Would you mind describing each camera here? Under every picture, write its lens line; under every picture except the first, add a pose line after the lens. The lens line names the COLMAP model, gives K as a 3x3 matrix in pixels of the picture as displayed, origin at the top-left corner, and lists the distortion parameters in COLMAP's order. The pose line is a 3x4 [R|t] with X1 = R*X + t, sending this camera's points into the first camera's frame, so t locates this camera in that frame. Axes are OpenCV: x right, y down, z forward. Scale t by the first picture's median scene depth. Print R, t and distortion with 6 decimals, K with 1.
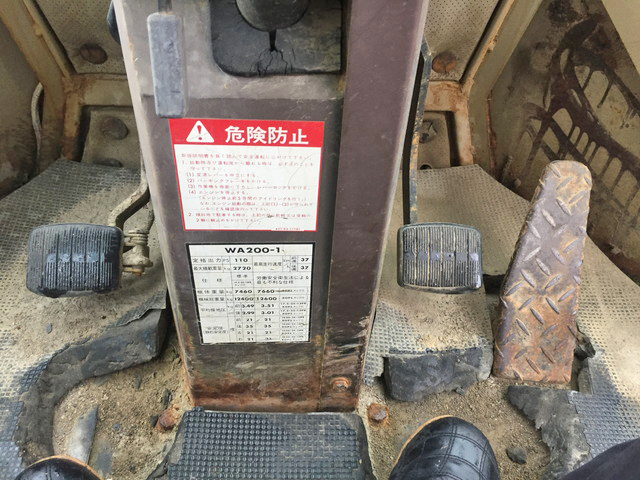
lens RADIAL K [[551.6, 0, 322.3], [0, 551.6, 238.9], [0, 0, 1]] dist [0.062253, -0.106070]
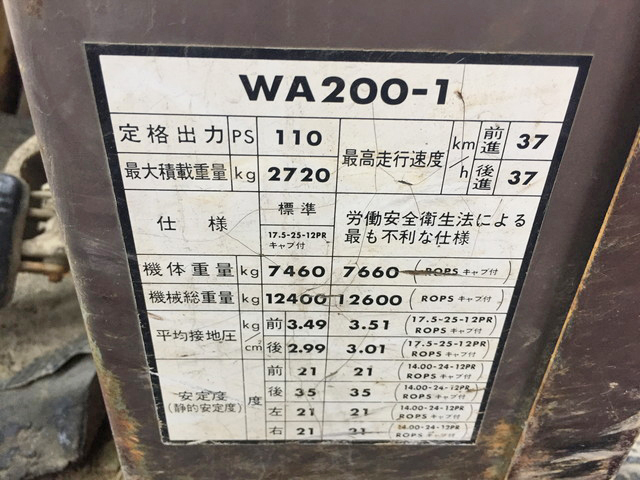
lens RADIAL K [[551.6, 0, 315.9], [0, 551.6, 238.6], [0, 0, 1]] dist [0.062253, -0.106070]
pose [[0.999283, 0.007932, -0.037026, -0.119977], [-0.012506, 0.992083, -0.124964, 0.113752], [0.035742, 0.125337, 0.991470, 0.692536]]
